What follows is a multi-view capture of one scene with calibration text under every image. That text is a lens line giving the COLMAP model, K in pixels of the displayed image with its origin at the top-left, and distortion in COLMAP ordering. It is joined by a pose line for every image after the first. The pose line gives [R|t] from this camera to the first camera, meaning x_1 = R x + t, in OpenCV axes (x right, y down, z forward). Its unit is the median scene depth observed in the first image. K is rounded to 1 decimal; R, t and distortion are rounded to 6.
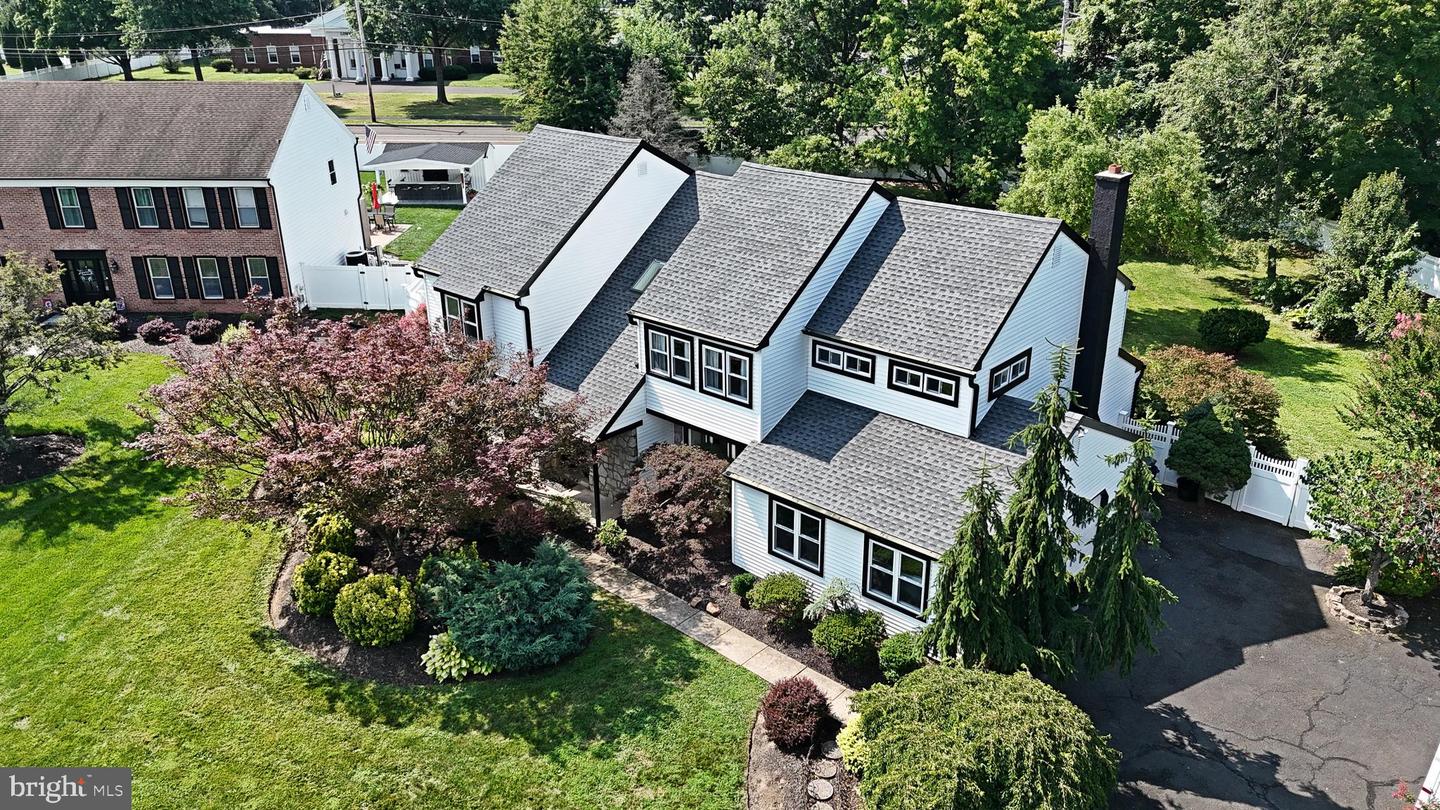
lens RADIAL K [[1062.4, 0, 716.9], [0, 1062.4, 401.2], [0, 0, 1]] dist [0.079314, -0.084526]
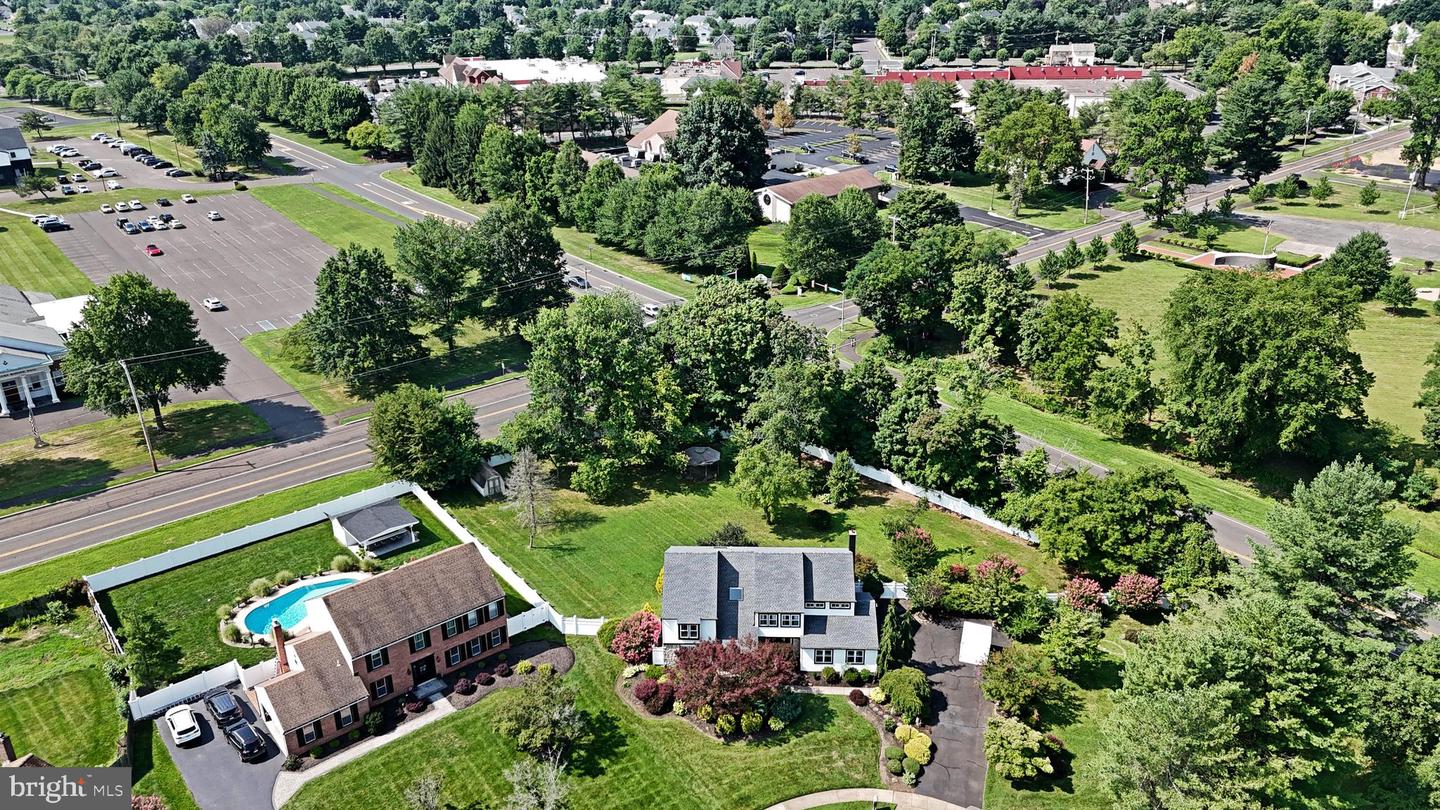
lens RADIAL K [[1056.2, 0, 715.0], [0, 1056.2, 403.4], [0, 0, 1]] dist [0.113838, -0.216035]
pose [[0.765230, -0.258713, 0.589483, -2.130624], [0.250269, 0.963219, 0.097855, -1.158325], [-0.593118, 0.072648, 0.801831, -1.785463]]
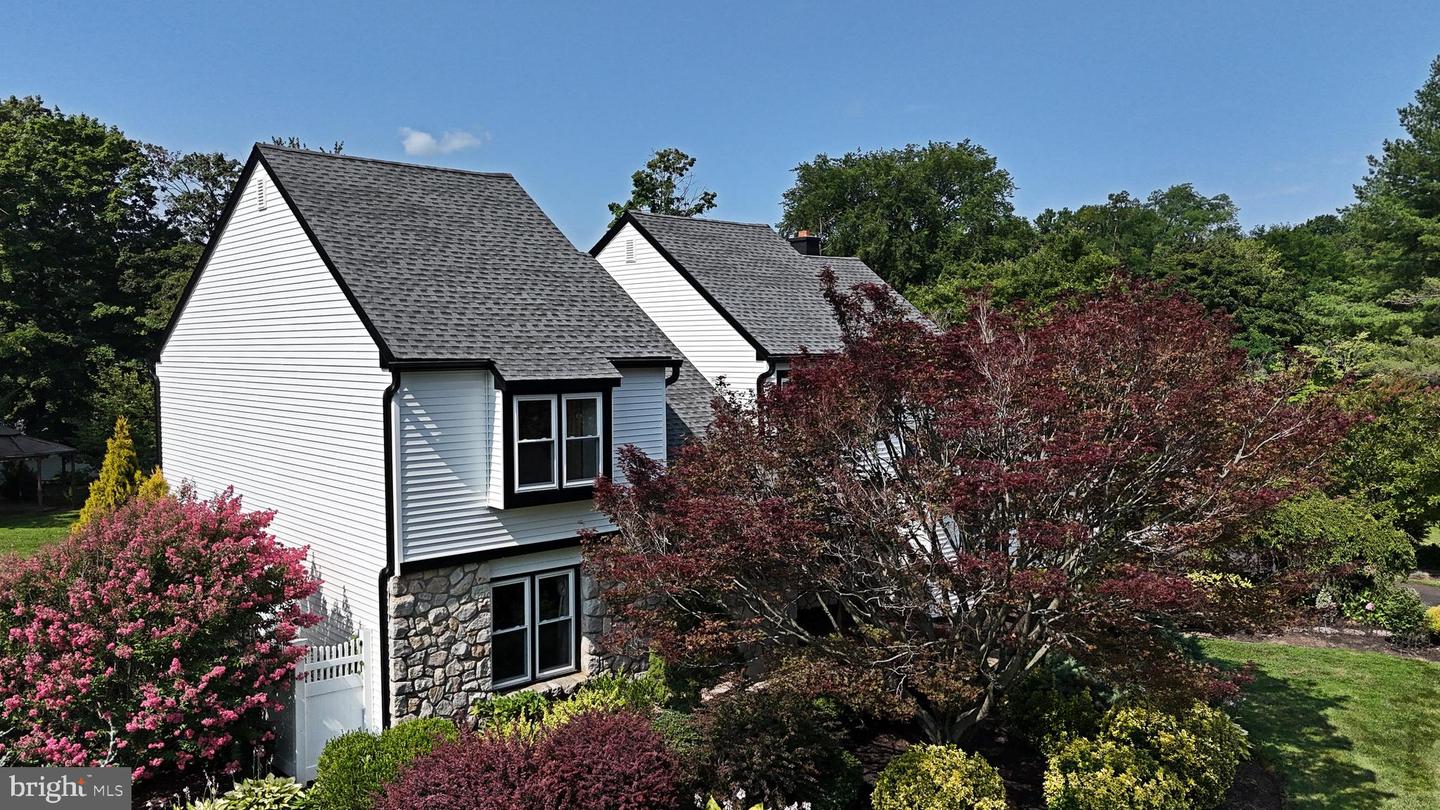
lens RADIAL K [[1062.4, 0, 716.9], [0, 1062.4, 401.2], [0, 0, 1]] dist [0.079314, -0.084526]
pose [[0.105190, -0.043063, 0.993519, -0.881705], [0.381875, 0.924214, -0.000373, -0.075624], [-0.918208, 0.379439, 0.113663, 1.033689]]
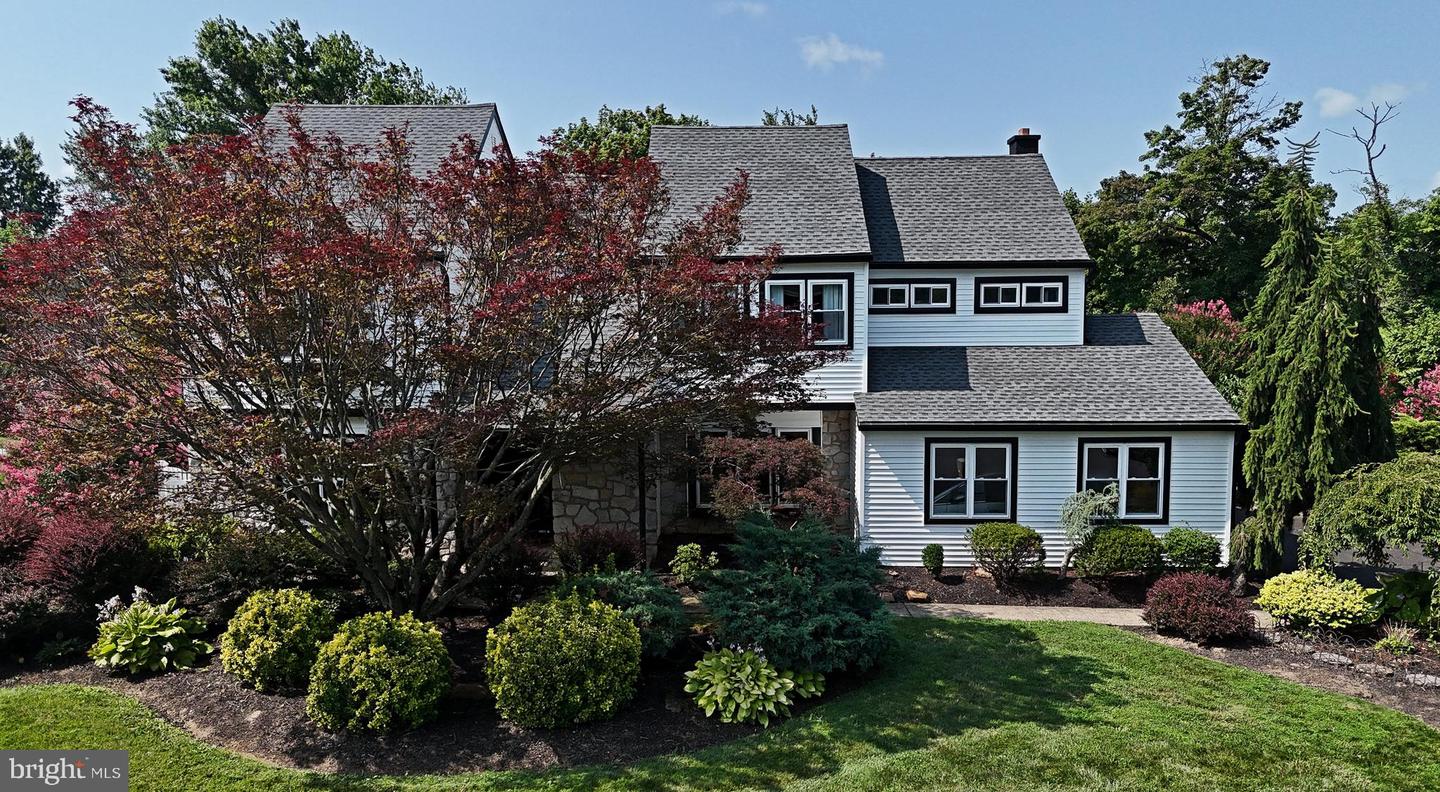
lens RADIAL K [[1101.3, 0, 720.8], [0, 1101.3, 439.0], [0, 0, 1]] dist [0.030788, -0.001528]
pose [[0.749731, -0.056514, 0.659326, -0.572313], [0.250116, 0.946638, -0.203270, 0.208482], [-0.612655, 0.317306, 0.723858, 0.504688]]
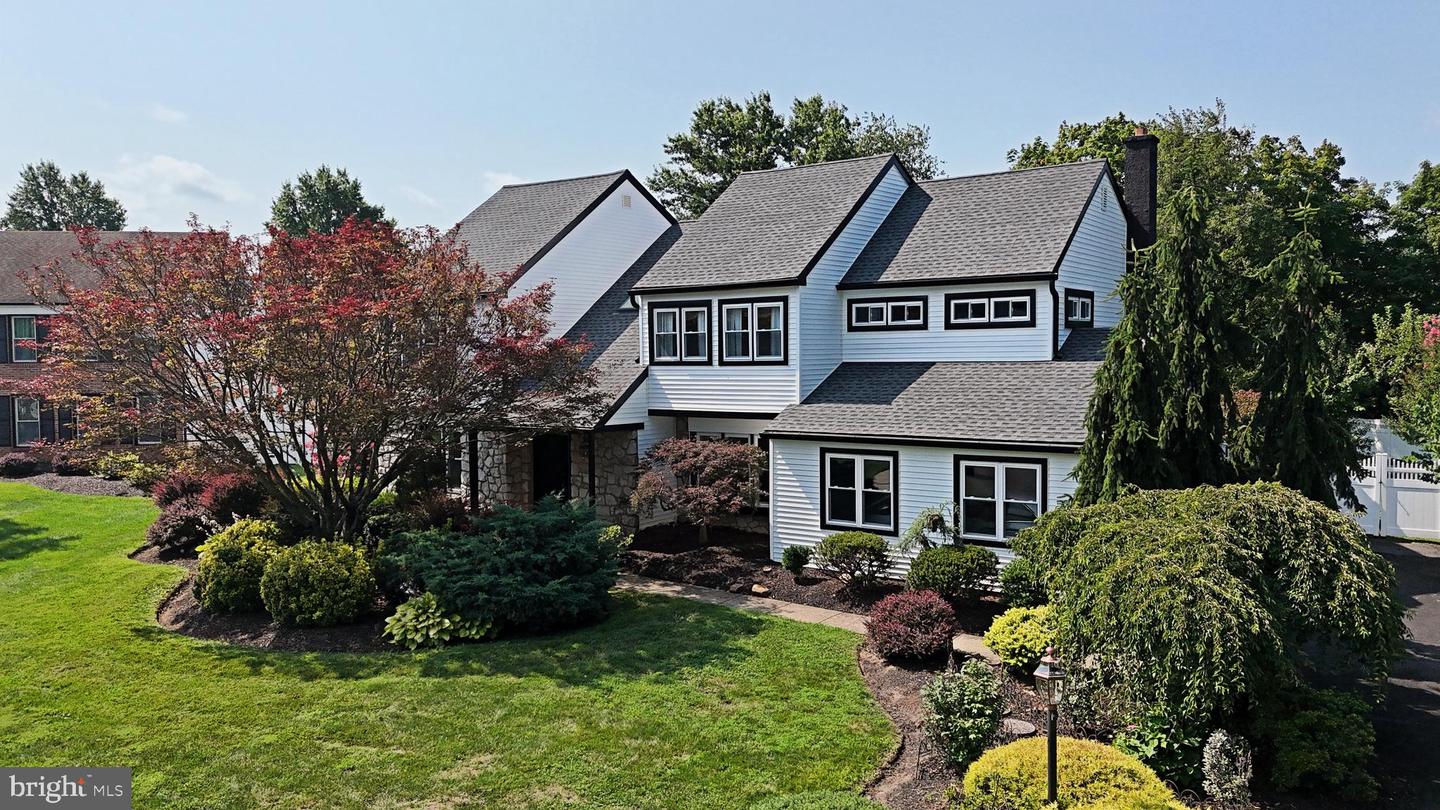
lens RADIAL K [[1064.3, 0, 718.5], [0, 1064.3, 407.5], [0, 0, 1]] dist [0.037041, -0.002443]
pose [[0.992924, -0.007275, 0.118533, -0.123464], [0.046530, 0.942150, -0.331945, 0.320471], [-0.109260, 0.335112, 0.935822, 0.225041]]
